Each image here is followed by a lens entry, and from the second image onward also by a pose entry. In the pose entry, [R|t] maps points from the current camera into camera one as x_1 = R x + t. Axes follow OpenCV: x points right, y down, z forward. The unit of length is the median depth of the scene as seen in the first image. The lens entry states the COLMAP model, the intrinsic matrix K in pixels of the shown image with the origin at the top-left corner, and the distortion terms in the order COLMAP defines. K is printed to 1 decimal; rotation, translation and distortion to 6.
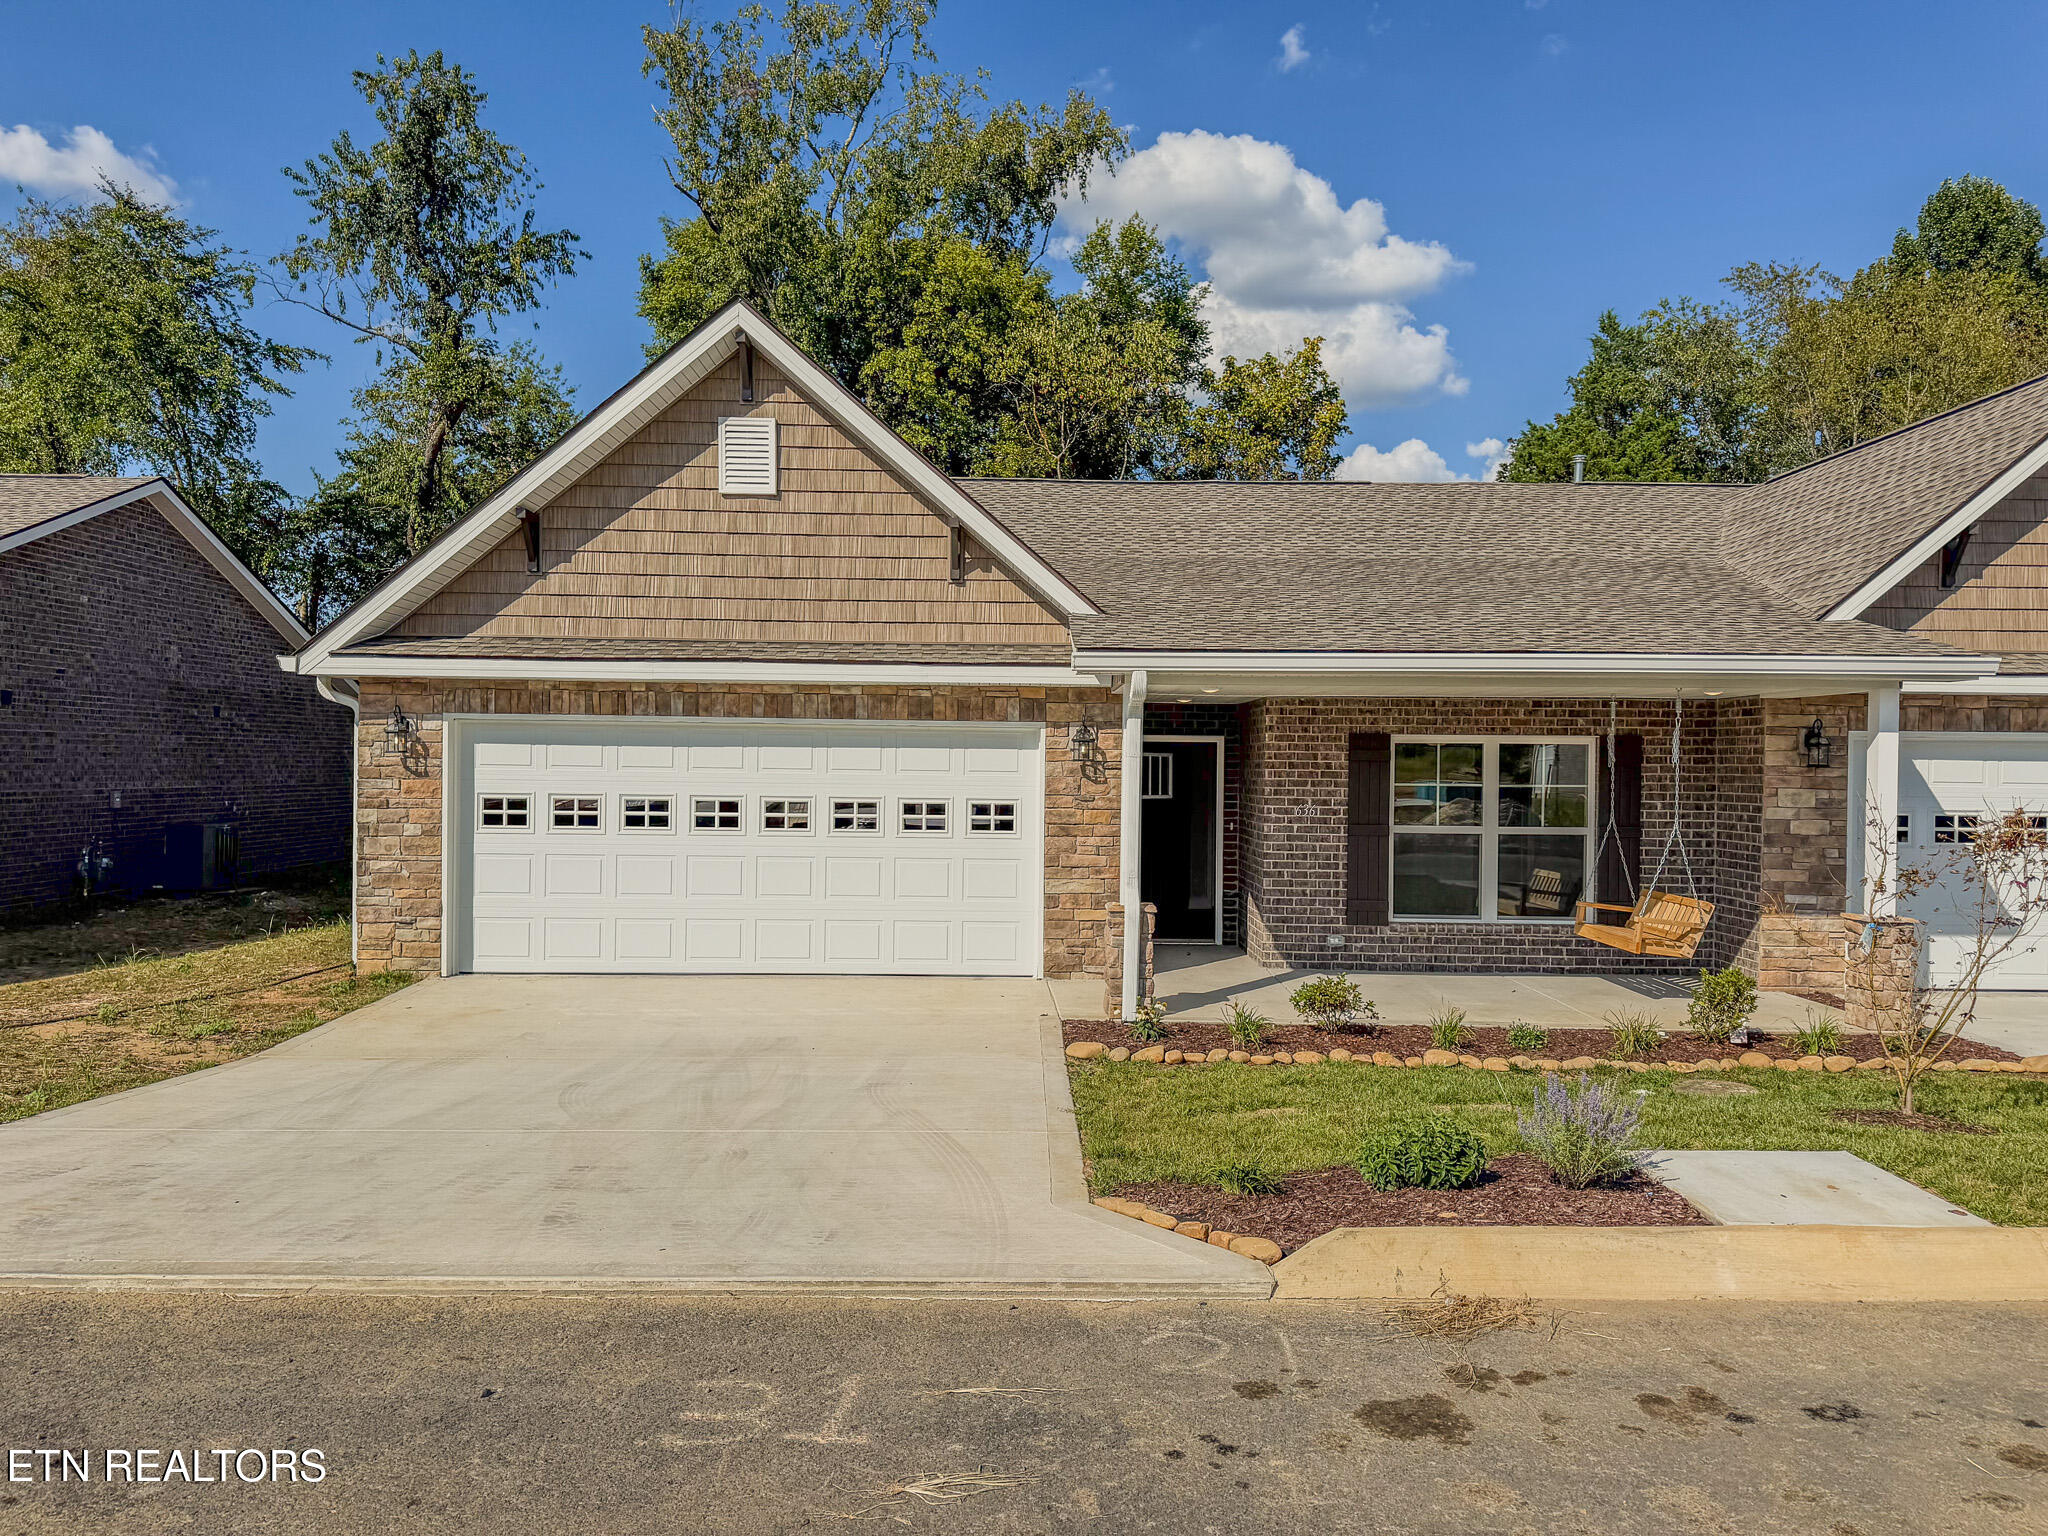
lens RADIAL K [[1432.7, 0, 1024.0], [0, 1432.7, 768.0], [0, 0, 1]] dist [0.057258, -0.000713]
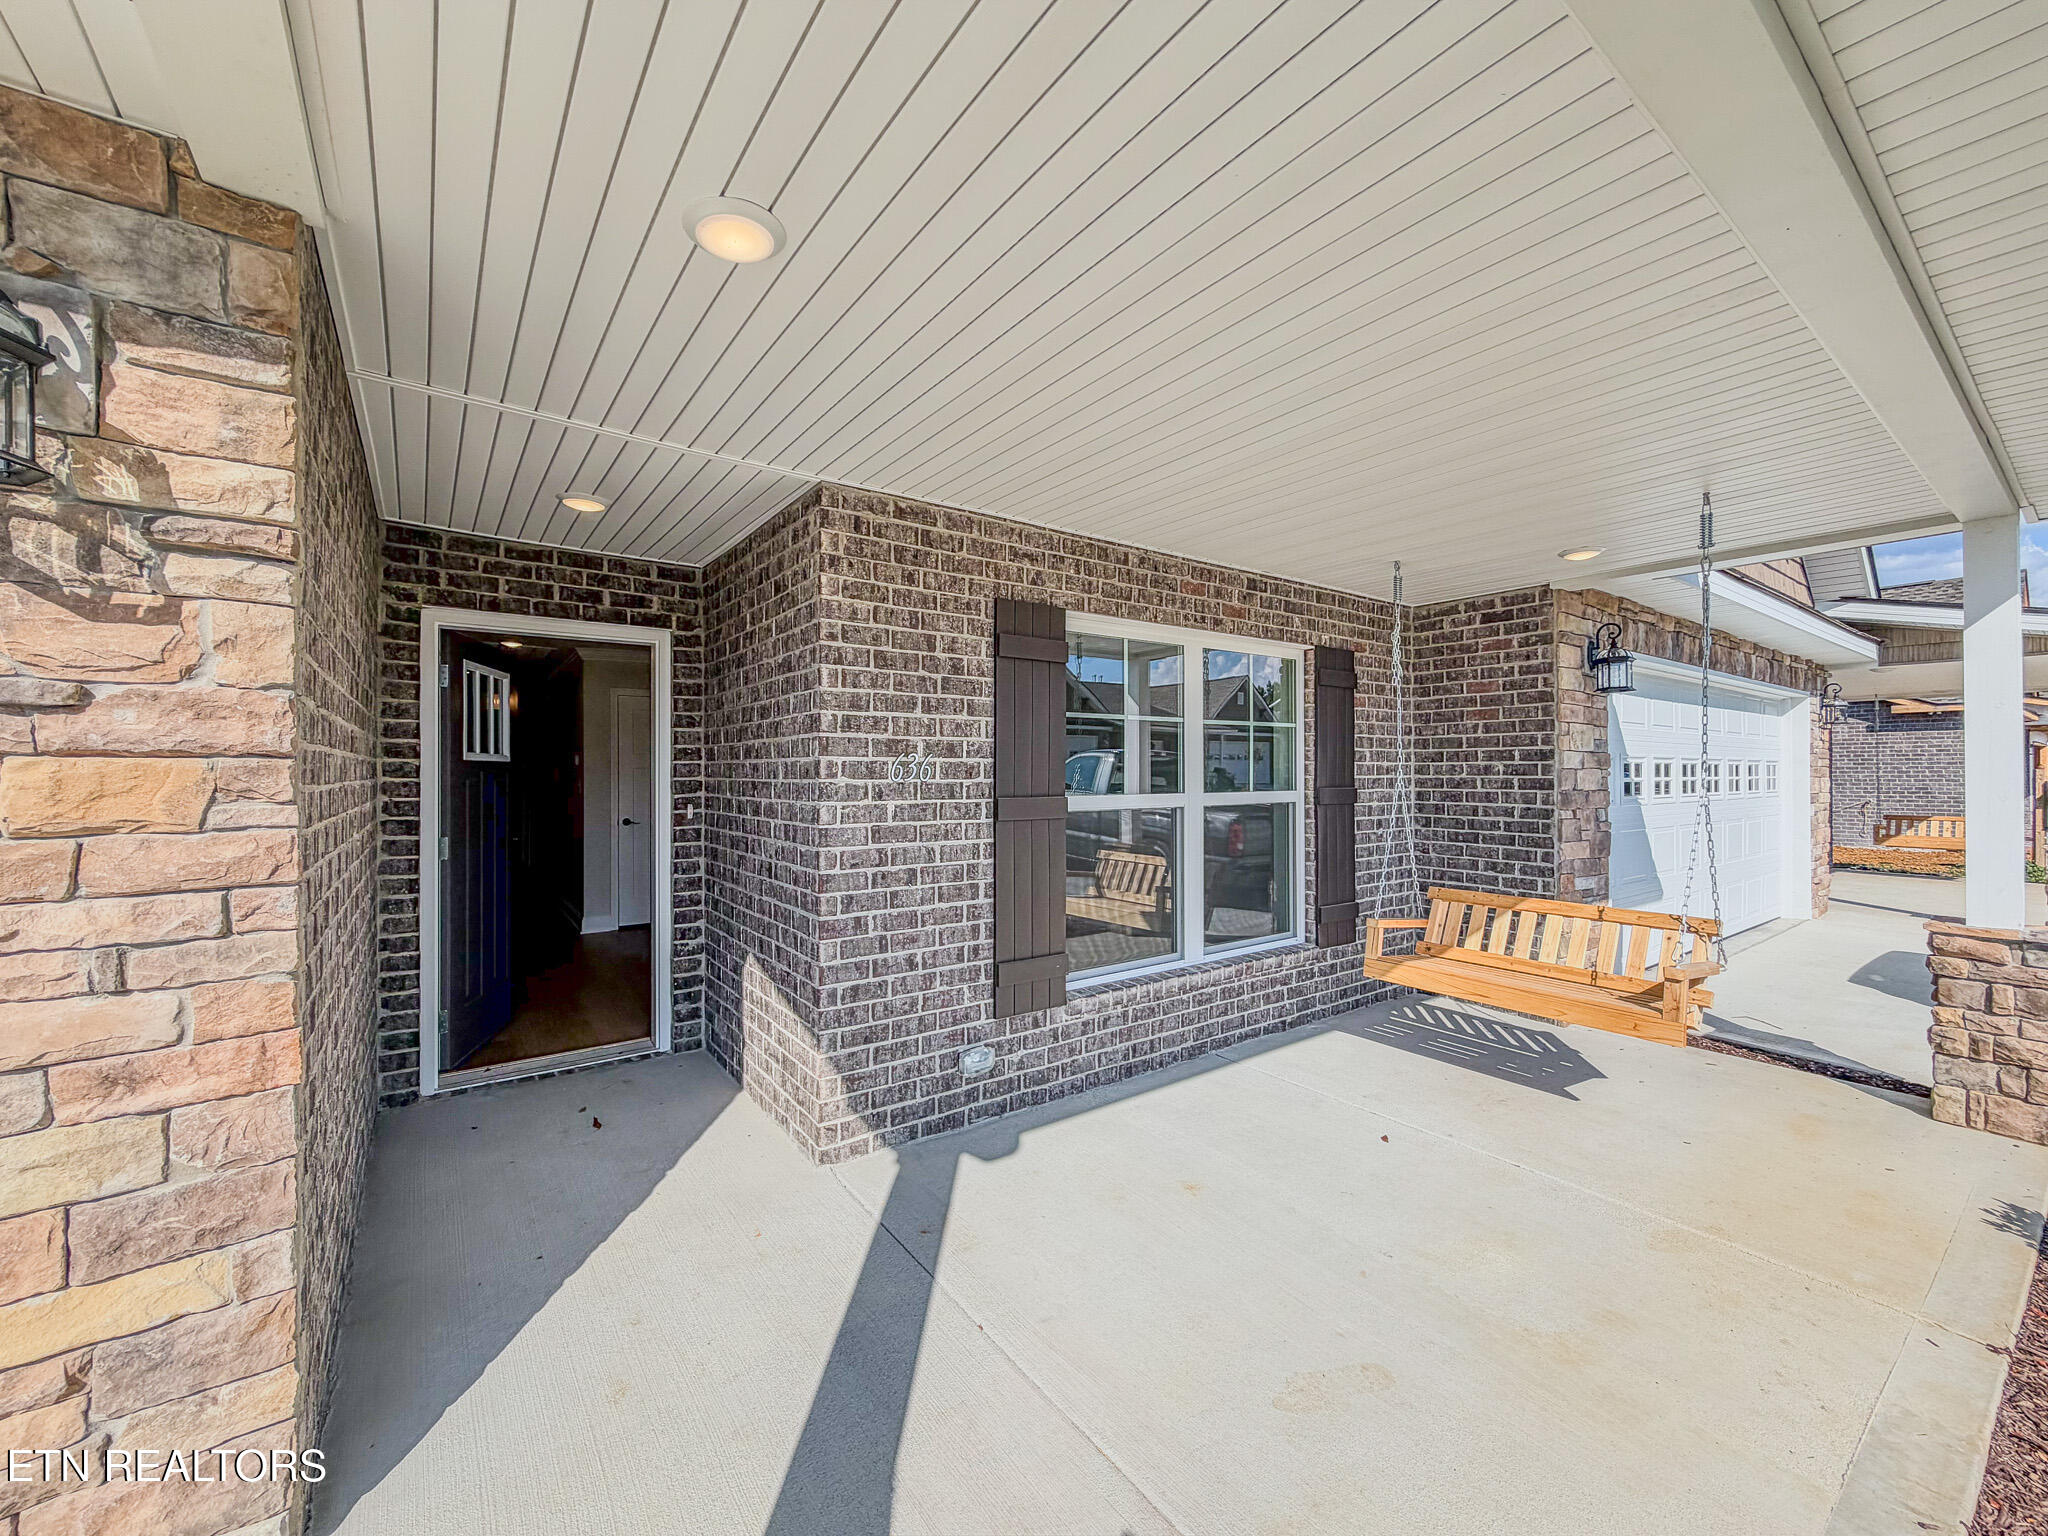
lens RADIAL K [[812.9, 0, 1011.2], [0, 812.9, 769.5], [0, 0, 1]] dist [-0.000308, 0.000104]
pose [[0.814405, -0.010482, 0.580202, 0.080393], [0.011622, 0.999931, 0.001752, 0.029918], [-0.580181, 0.005317, 0.814470, 0.786837]]
